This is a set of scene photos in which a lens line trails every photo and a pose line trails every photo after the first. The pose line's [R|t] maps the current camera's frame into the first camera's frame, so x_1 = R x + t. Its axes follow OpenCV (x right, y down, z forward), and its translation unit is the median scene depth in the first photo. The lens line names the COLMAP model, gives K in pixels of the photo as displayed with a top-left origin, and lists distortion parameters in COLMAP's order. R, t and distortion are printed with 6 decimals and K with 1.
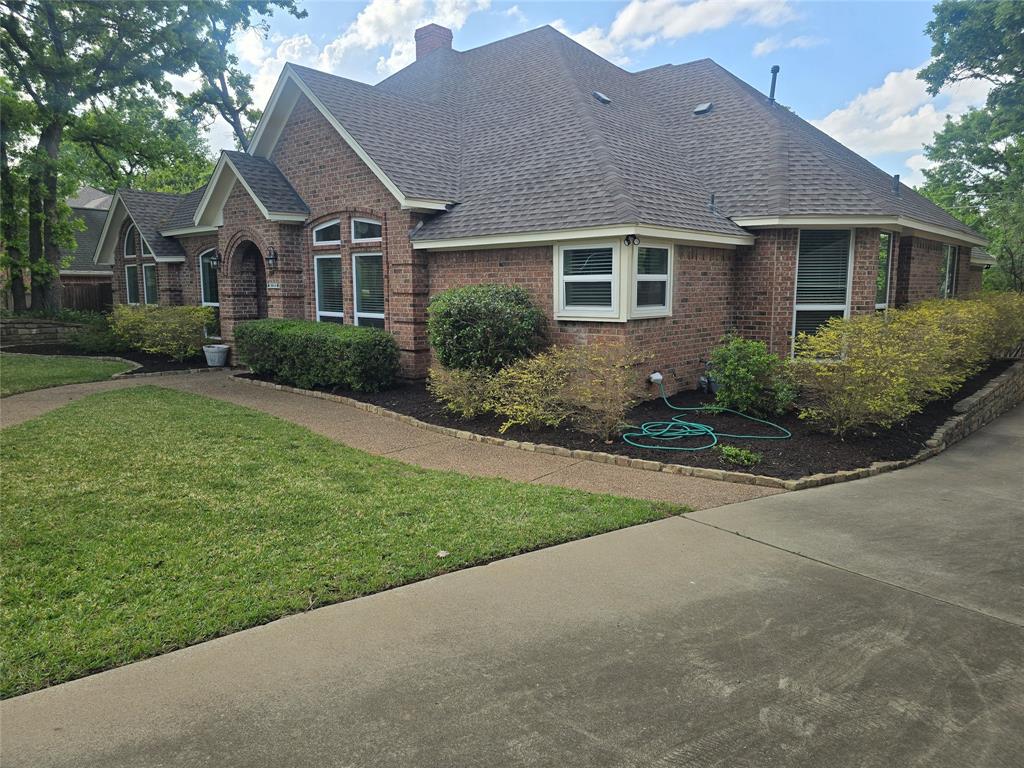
lens RADIAL K [[682.3, 0, 511.9], [0, 682.3, 373.0], [0, 0, 1]] dist [0.054535, -0.014638]
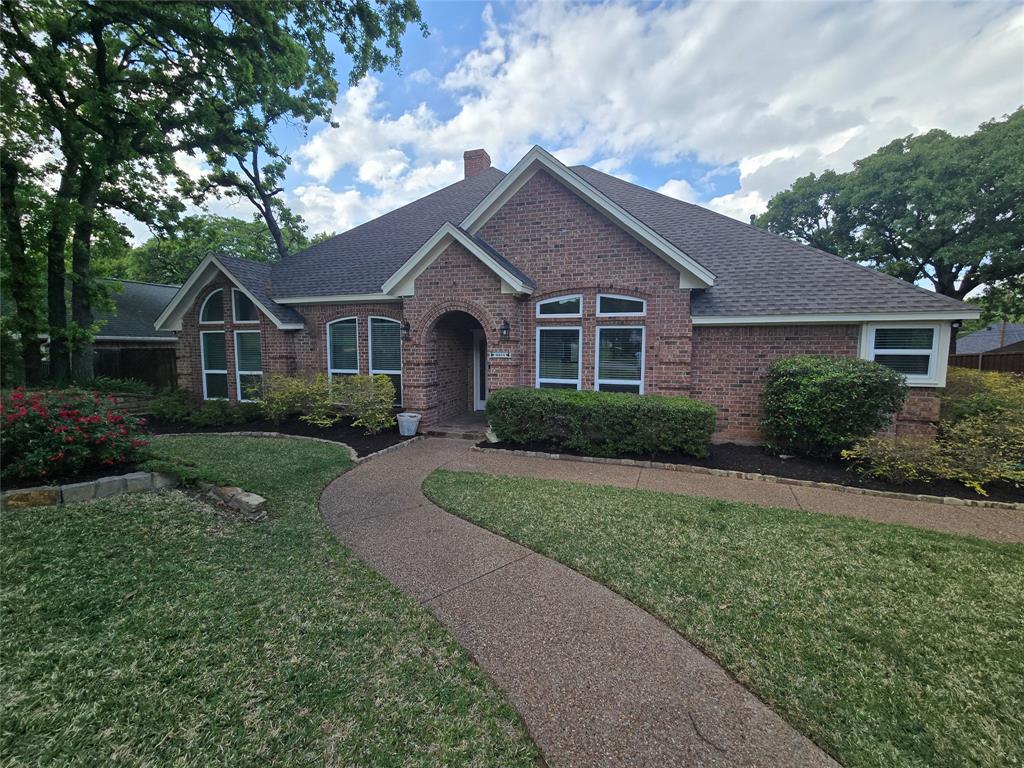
lens RADIAL K [[416.2, 0, 514.5], [0, 416.2, 384.0], [0, 0, 1]] dist [0.001337, 0.000653]
pose [[0.907553, -0.033394, 0.418608, -0.633333], [0.048388, 0.998509, -0.025249, -0.071538], [-0.417141, 0.043171, 0.907816, 0.454979]]
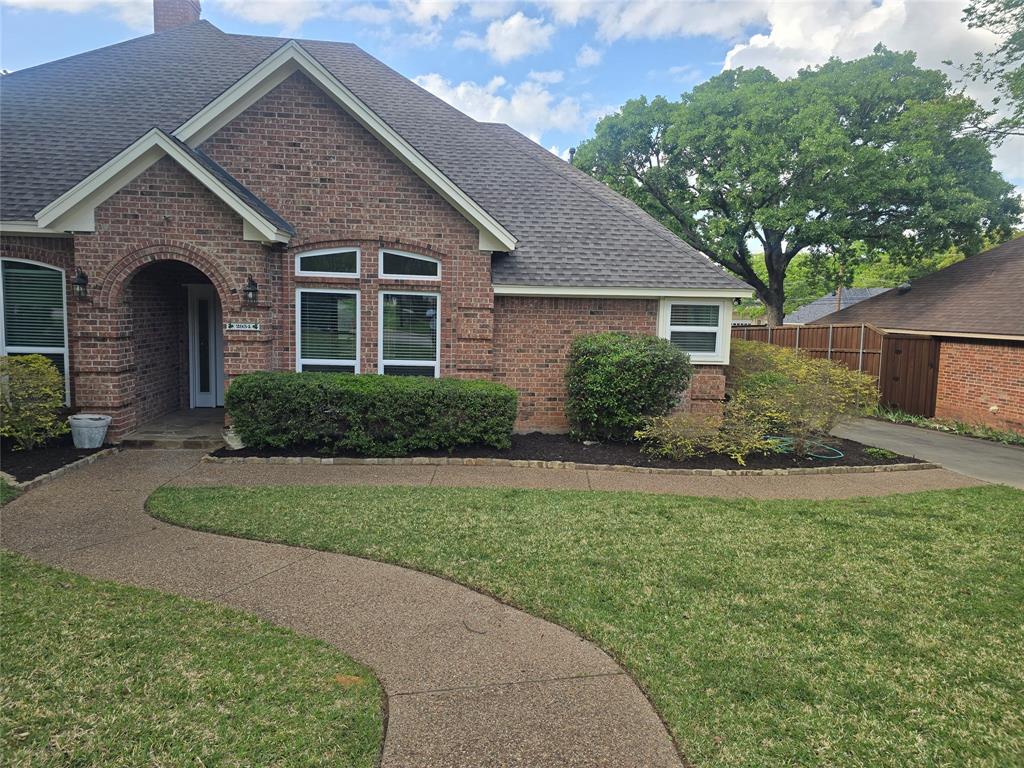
lens RADIAL K [[682.3, 0, 514.0], [0, 682.3, 371.0], [0, 0, 1]] dist [0.054535, -0.014638]
pose [[0.674994, -0.050533, 0.736090, -0.745280], [0.066031, 0.997786, 0.007949, -0.071308], [-0.734862, 0.043239, 0.676837, 0.313129]]
